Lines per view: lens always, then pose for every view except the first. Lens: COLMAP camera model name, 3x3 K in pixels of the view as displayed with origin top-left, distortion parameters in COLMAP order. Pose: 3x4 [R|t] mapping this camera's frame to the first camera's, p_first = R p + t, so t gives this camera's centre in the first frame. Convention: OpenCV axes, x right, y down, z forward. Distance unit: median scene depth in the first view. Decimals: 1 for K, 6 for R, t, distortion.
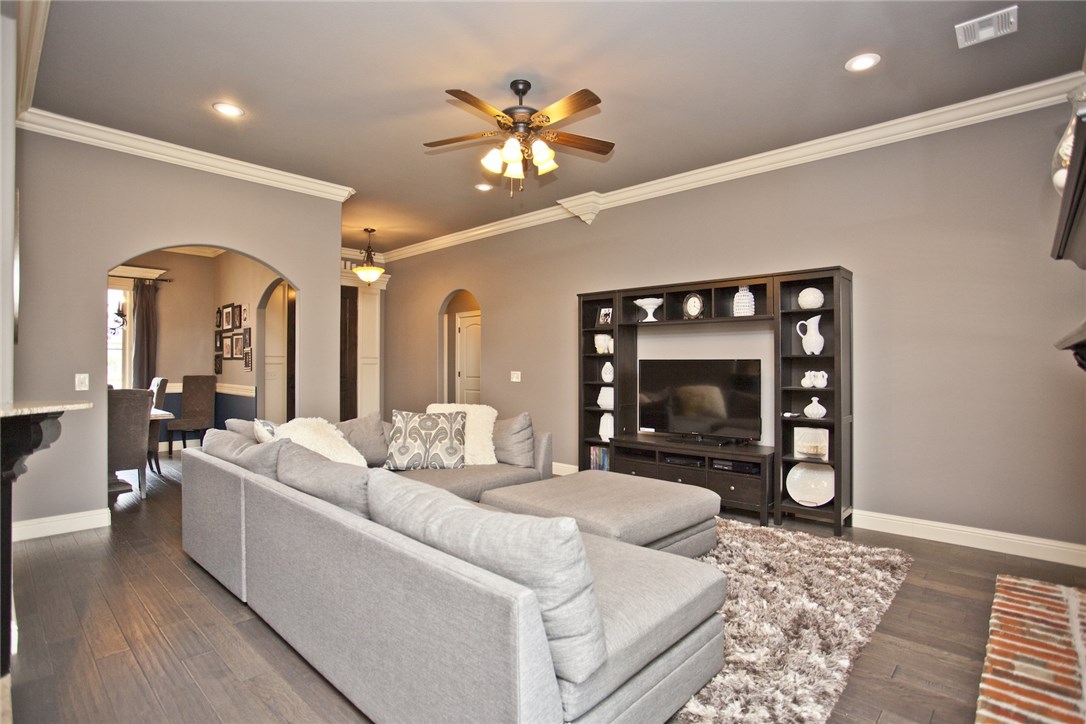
lens RADIAL K [[544.5, 0, 553.6], [0, 544.5, 359.5], [0, 0, 1]] dist [-0.042381, 0.006497]
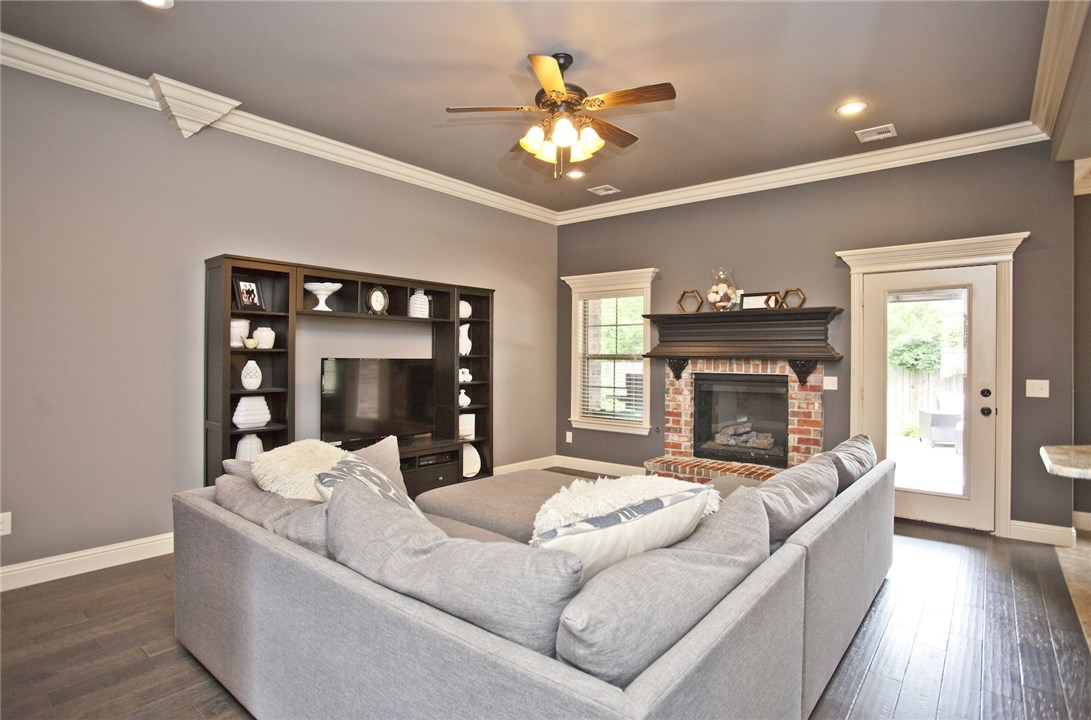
lens RADIAL K [[547.0, 0, 551.1], [0, 547.0, 358.5], [0, 0, 1]] dist [-0.042381, 0.006497]
pose [[-0.033377, -0.000855, 0.999442, -0.639677], [-0.014160, 0.999900, 0.000383, -0.003981], [-0.999343, -0.014139, -0.033386, 0.692232]]
